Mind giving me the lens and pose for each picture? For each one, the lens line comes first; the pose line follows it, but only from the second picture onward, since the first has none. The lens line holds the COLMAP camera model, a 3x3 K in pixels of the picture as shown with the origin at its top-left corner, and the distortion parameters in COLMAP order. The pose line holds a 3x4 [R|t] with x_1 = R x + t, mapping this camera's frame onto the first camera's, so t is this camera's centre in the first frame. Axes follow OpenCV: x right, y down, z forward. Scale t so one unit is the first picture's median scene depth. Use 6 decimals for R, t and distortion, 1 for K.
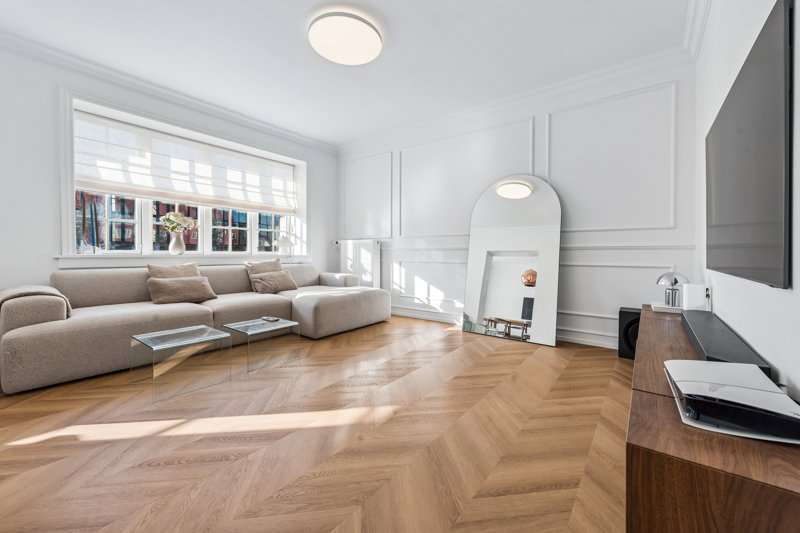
lens RADIAL K [[316.4, 0, 410.0], [0, 316.4, 257.7], [0, 0, 1]] dist [0.000018, -0.000635]
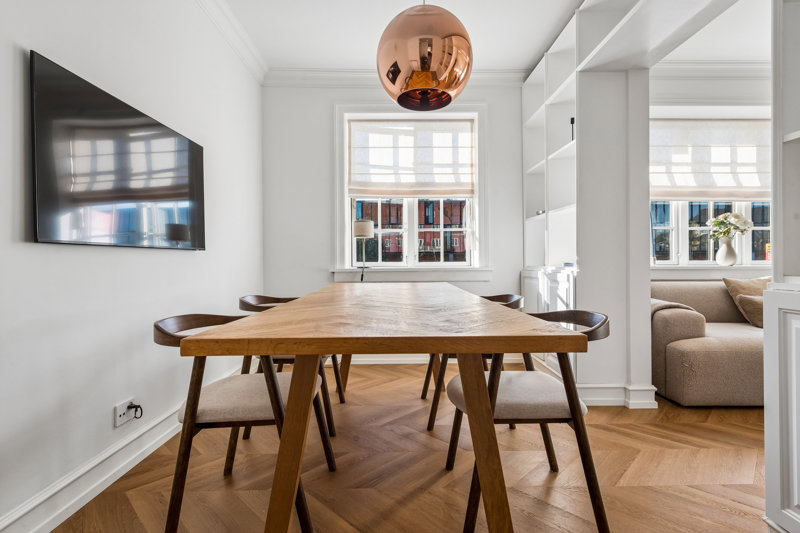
lens RADIAL K [[393.7, 0, 402.1], [0, 393.7, 260.9], [0, 0, 1]] dist [0.006713, -0.005357]
pose [[0.603897, -0.008545, -0.797016, -0.460553], [-0.003860, 0.999899, -0.013645, -0.005687], [0.797053, 0.011317, 0.603803, -0.272819]]
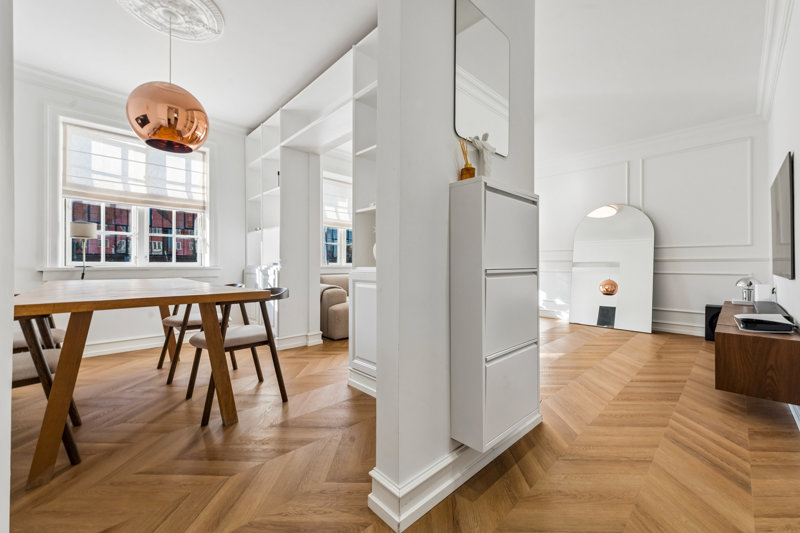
lens RADIAL K [[316.4, 0, 403.8], [0, 316.4, 264.2], [0, 0, 1]] dist [0.000018, -0.000635]
pose [[0.986182, -0.002661, -0.165645, -0.318785], [0.000023, 0.999873, -0.015923, 0.006285], [0.165667, 0.015699, 0.986057, -0.453313]]
